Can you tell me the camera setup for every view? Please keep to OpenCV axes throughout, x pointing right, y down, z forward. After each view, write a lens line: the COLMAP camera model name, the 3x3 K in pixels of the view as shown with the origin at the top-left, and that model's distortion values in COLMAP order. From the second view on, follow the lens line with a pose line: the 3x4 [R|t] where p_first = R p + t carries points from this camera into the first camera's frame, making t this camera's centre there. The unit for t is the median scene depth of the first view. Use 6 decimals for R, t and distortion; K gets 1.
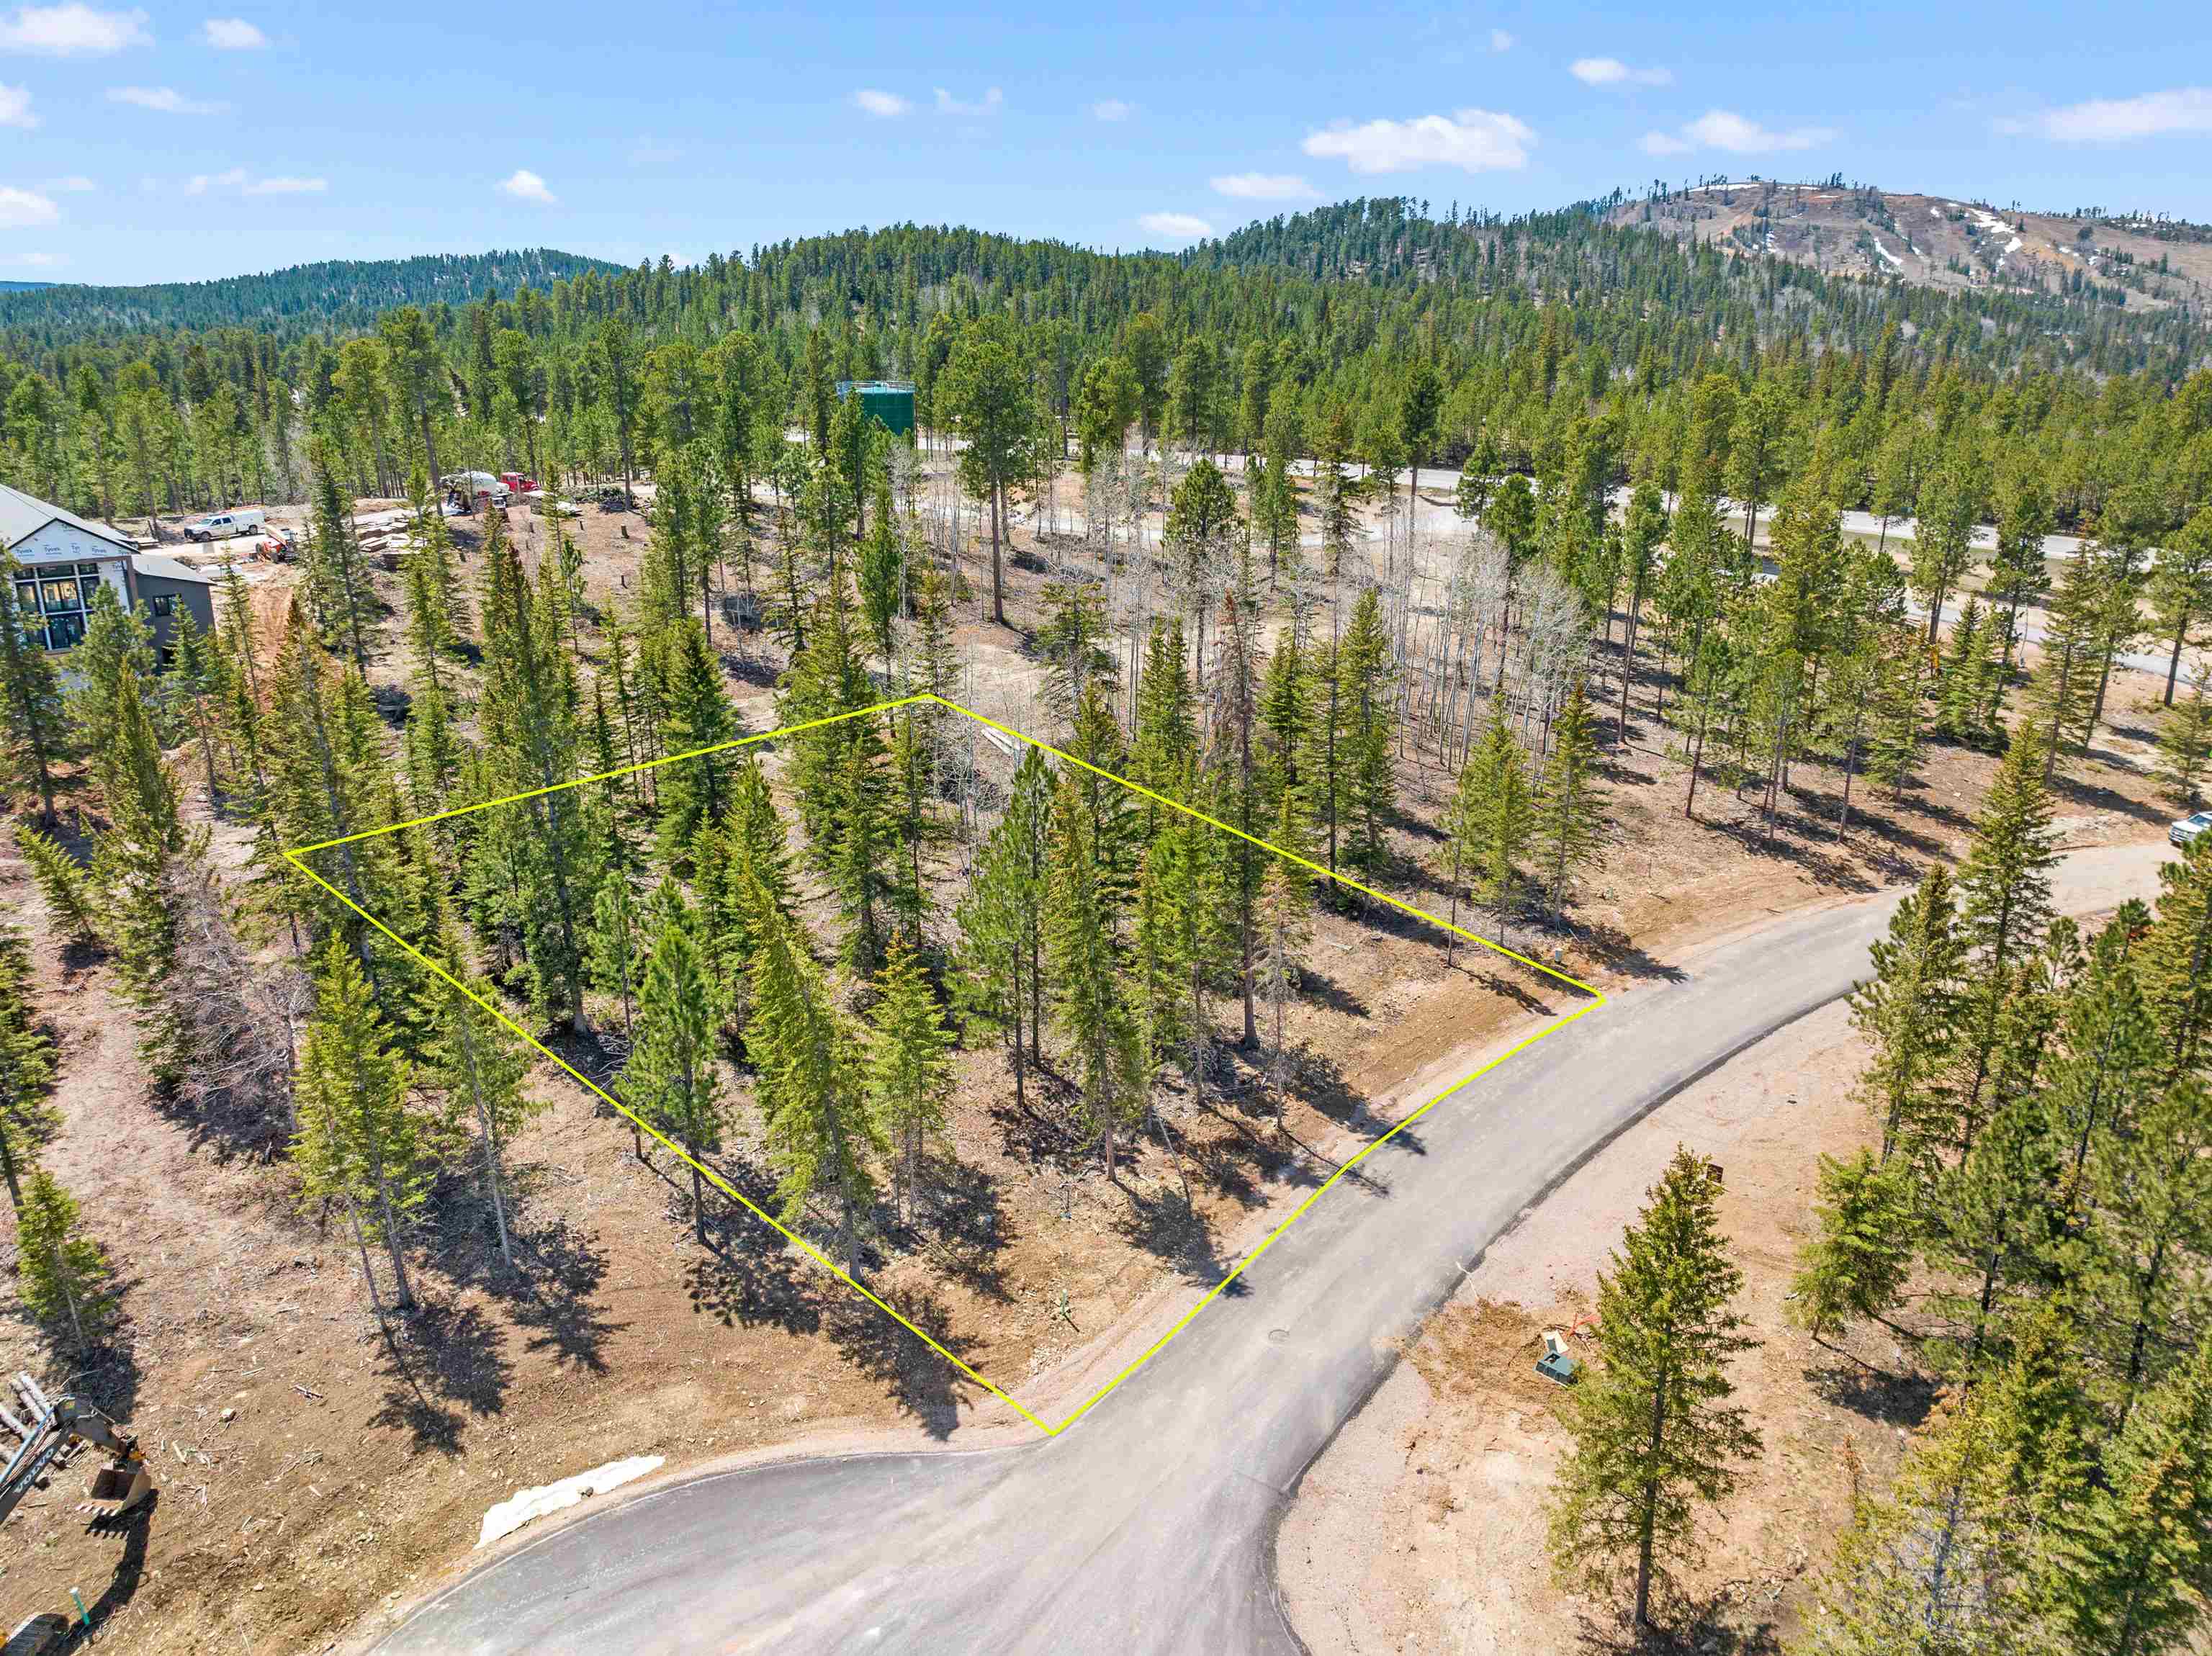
lens RADIAL K [[1538.5, 0, 1106.0], [0, 1538.5, 828.0], [0, 0, 1]] dist [-0.037482, -0.002004]
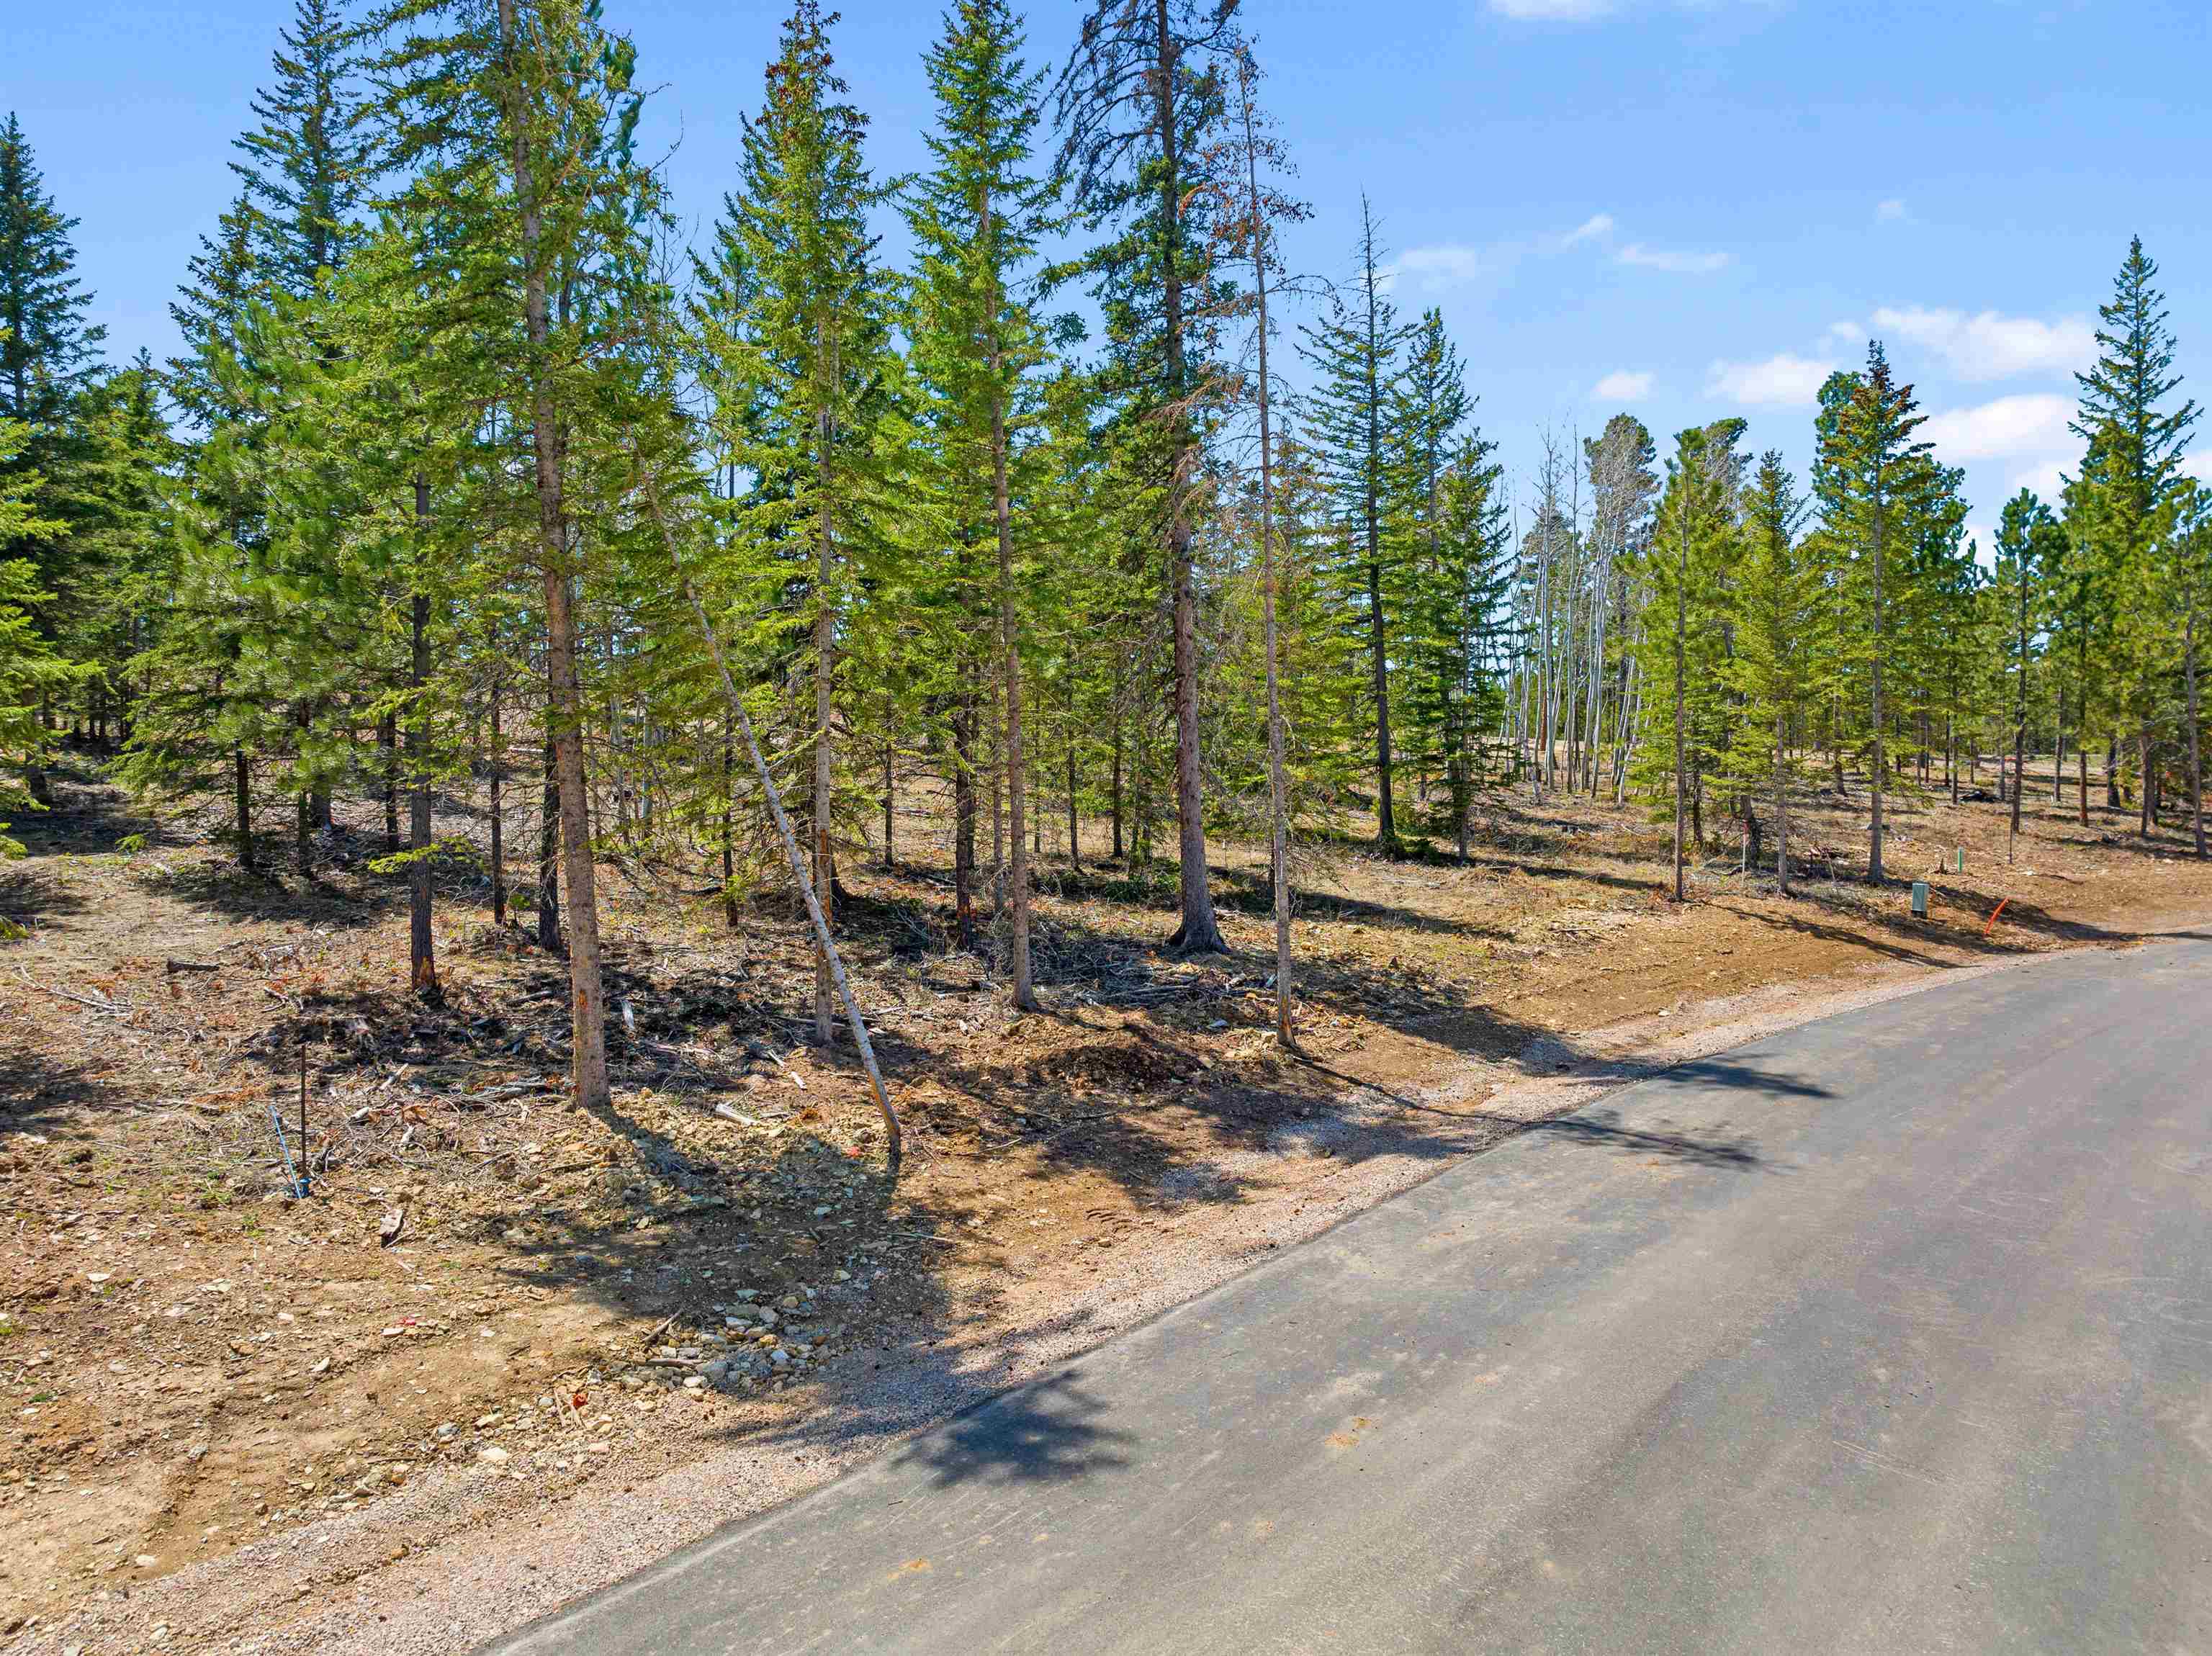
lens RADIAL K [[1538.5, 0, 1106.0], [0, 1538.5, 828.0], [0, 0, 1]] dist [-0.037482, -0.002004]
pose [[0.999993, 0.002811, -0.002468, 0.082390], [-0.003457, 0.946373, -0.323059, 0.256709], [0.001428, 0.323065, 0.946376, 0.735912]]
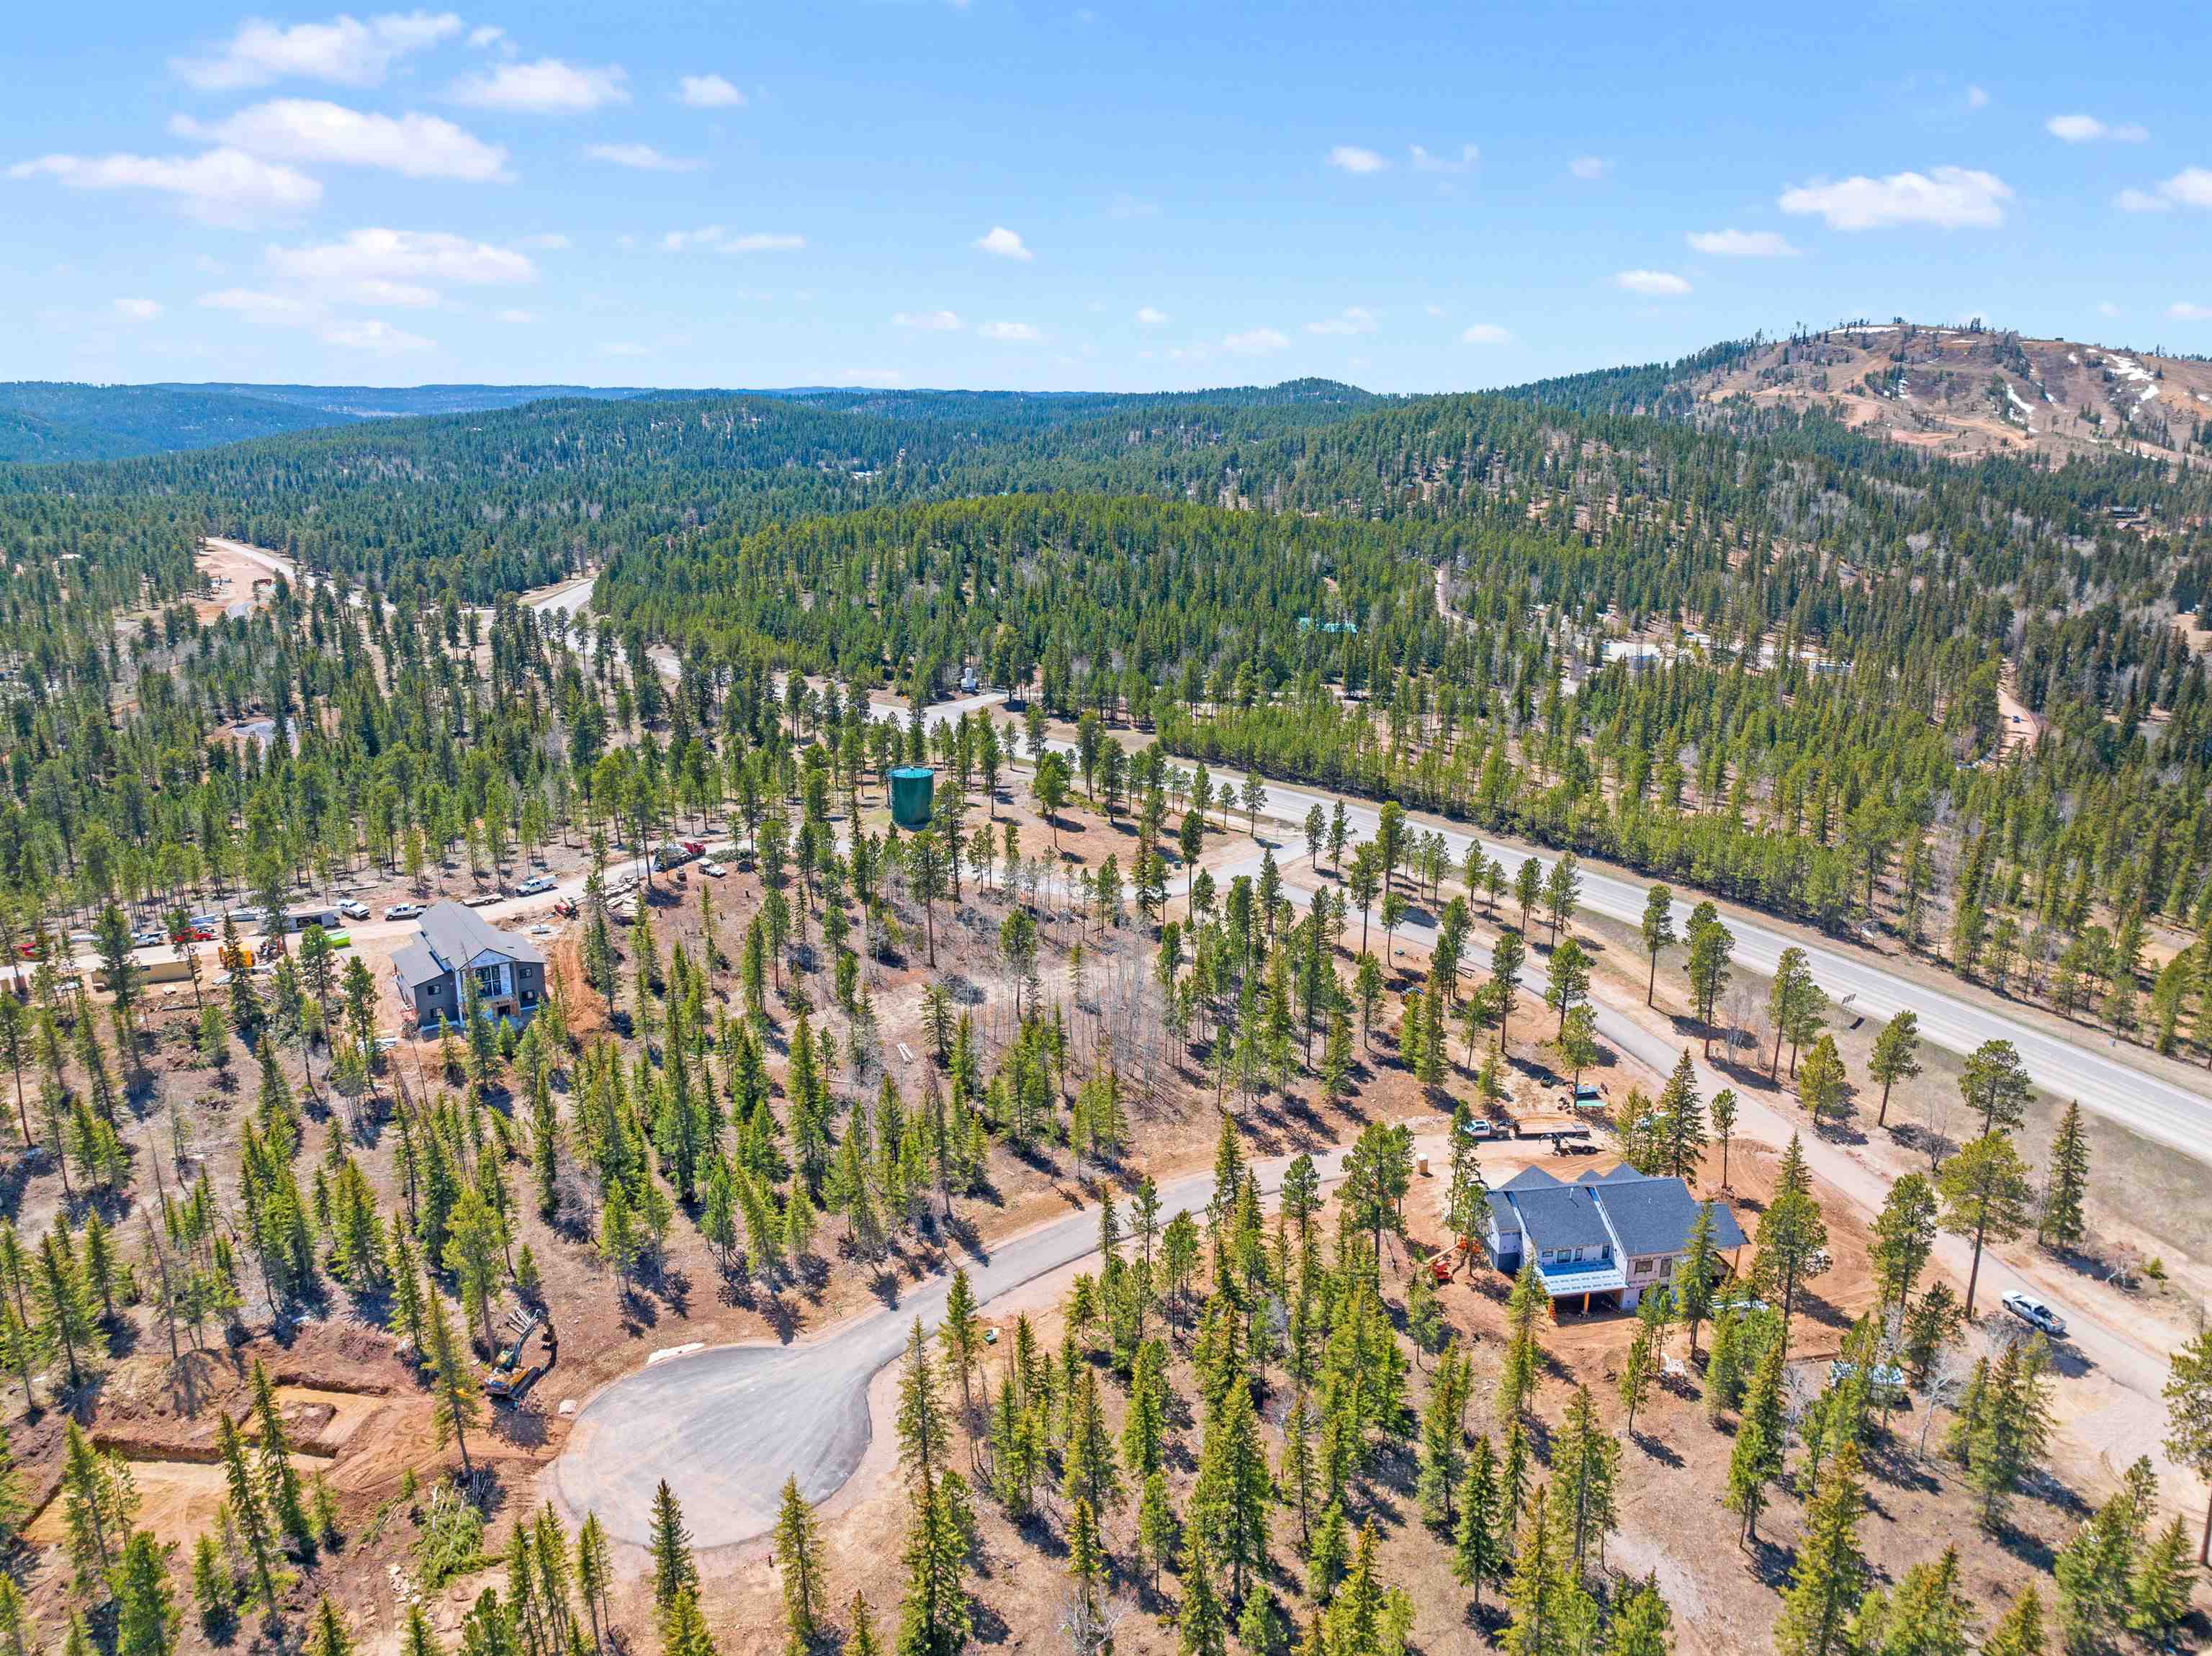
lens RADIAL K [[1547.7, 0, 1106.0], [0, 1547.7, 828.0], [0, 0, 1]] dist [-0.031470, 0.000194]
pose [[0.992944, 0.028463, -0.115116, 0.700556], [-0.034450, 0.998137, -0.050356, -0.424541], [0.113469, 0.053966, 0.992075, -1.709041]]
